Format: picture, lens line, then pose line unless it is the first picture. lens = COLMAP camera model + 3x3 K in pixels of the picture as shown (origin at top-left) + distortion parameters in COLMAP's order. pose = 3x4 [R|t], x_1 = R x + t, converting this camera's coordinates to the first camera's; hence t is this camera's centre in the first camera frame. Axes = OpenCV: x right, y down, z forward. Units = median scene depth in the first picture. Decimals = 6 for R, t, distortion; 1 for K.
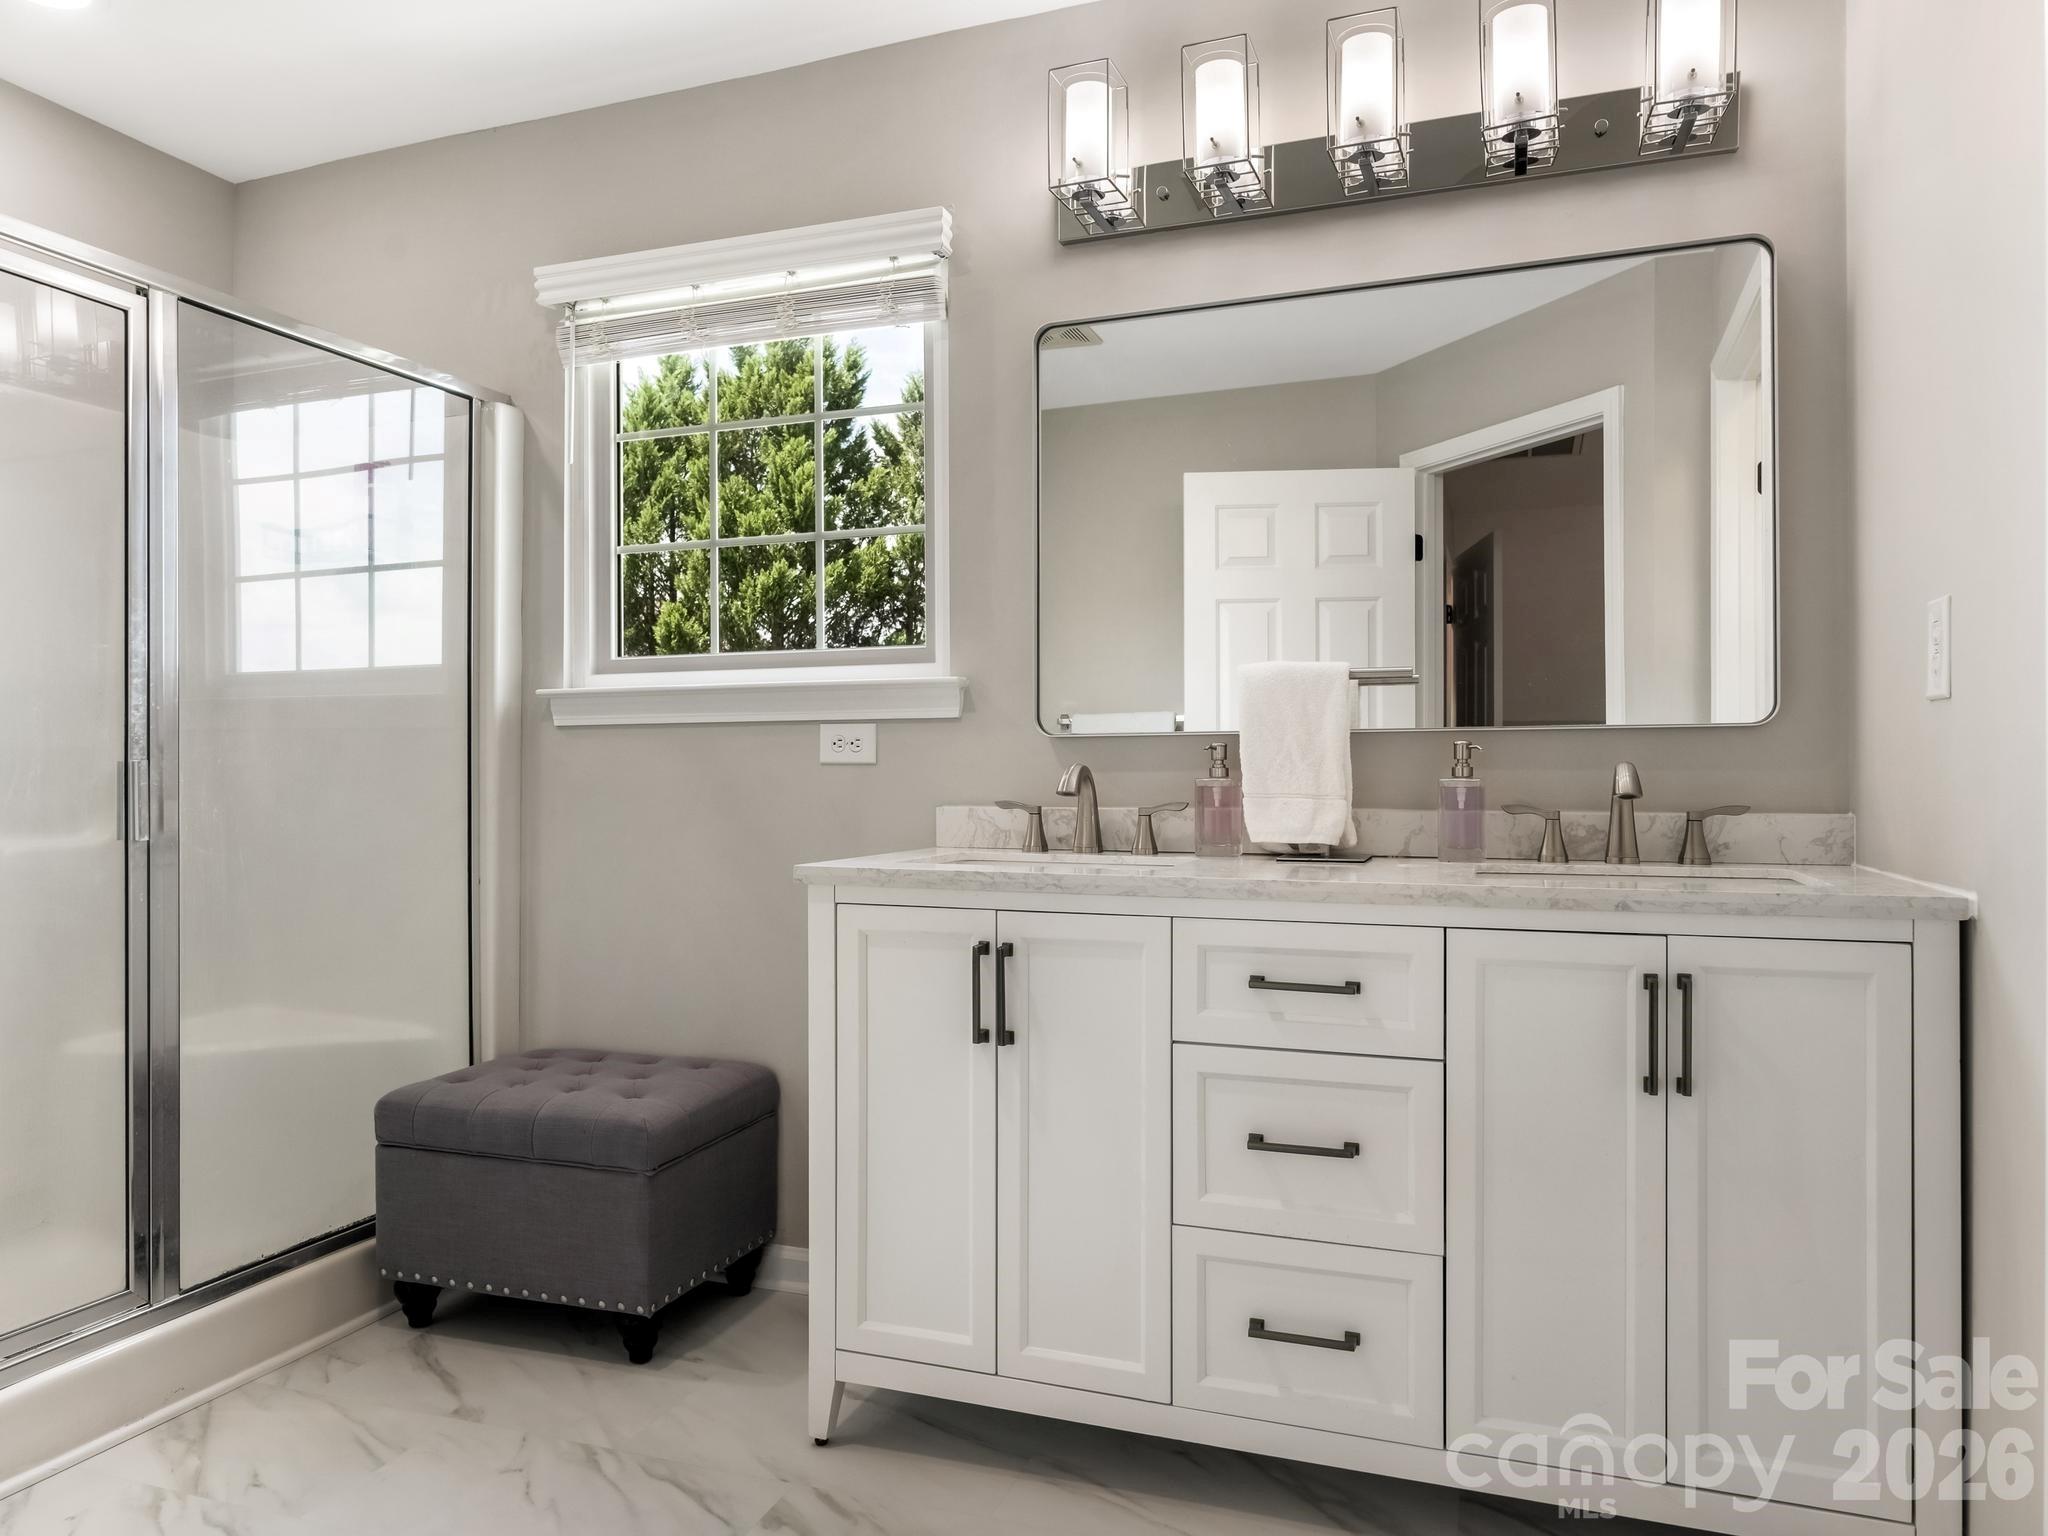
lens RADIAL K [[1282.3, 0, 1029.2], [0, 1282.3, 763.5], [0, 0, 1]] dist [-0.001237, 0.002194]
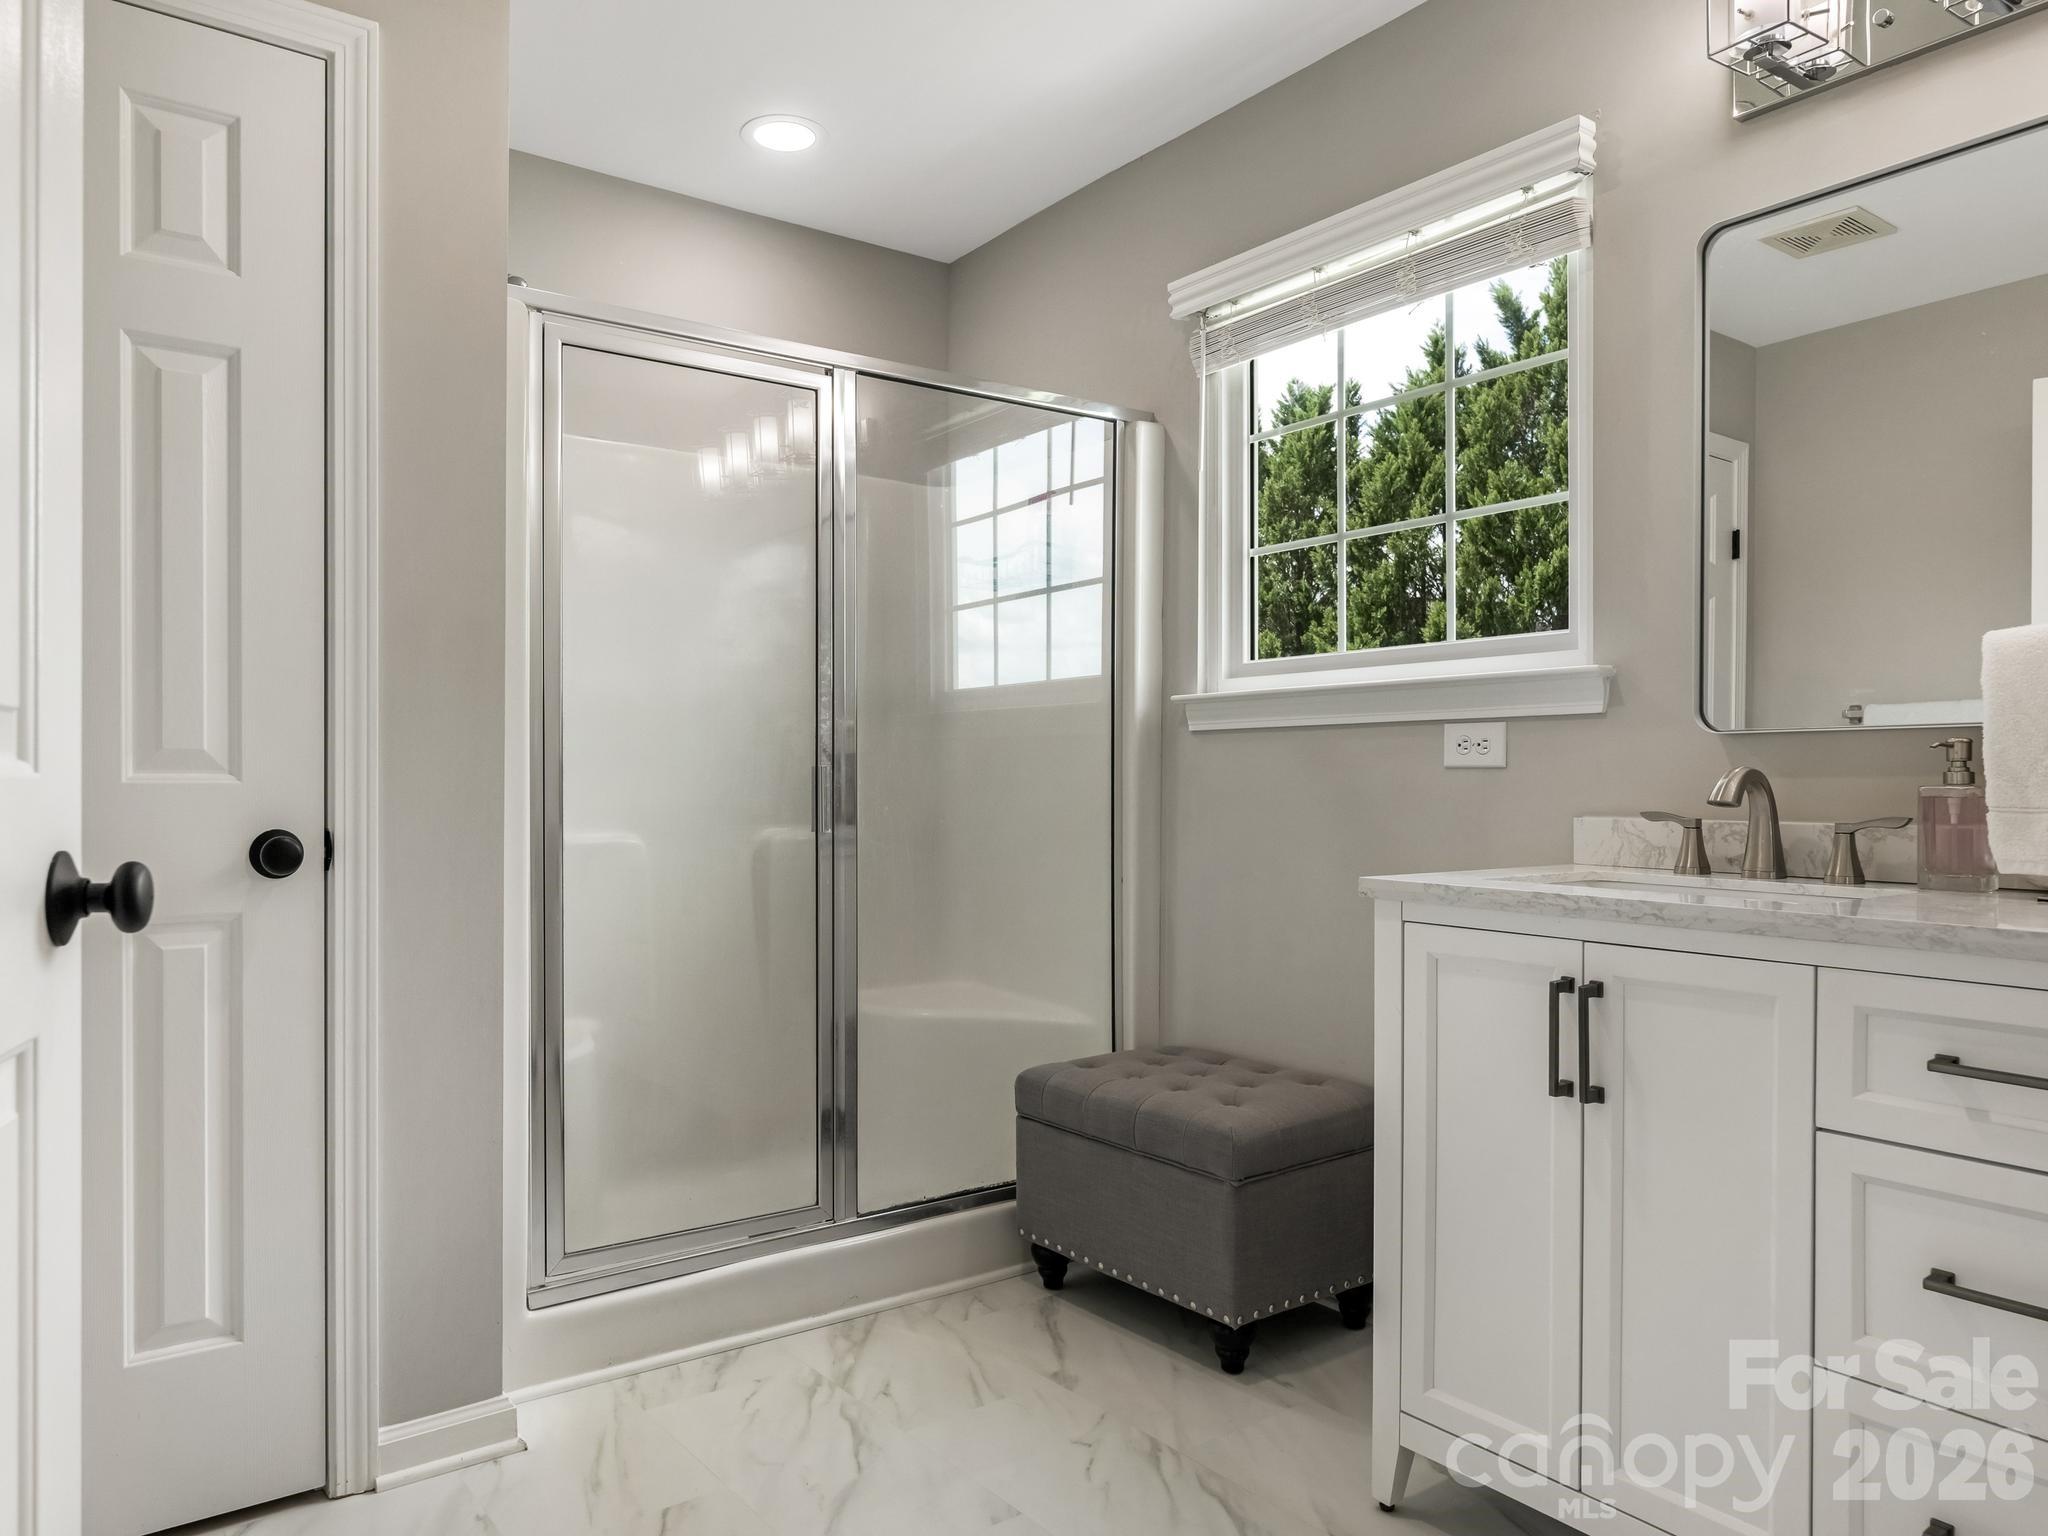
lens RADIAL K [[1312.8, 0, 1022.8], [0, 1312.8, 782.5], [0, 0, 1]] dist [-0.000935, 0.000082]
pose [[0.836014, 0.004138, -0.548692, 0.112869], [0.001703, 0.999947, 0.010136, 0.001067], [0.548705, -0.009408, 0.835963, 0.066837]]
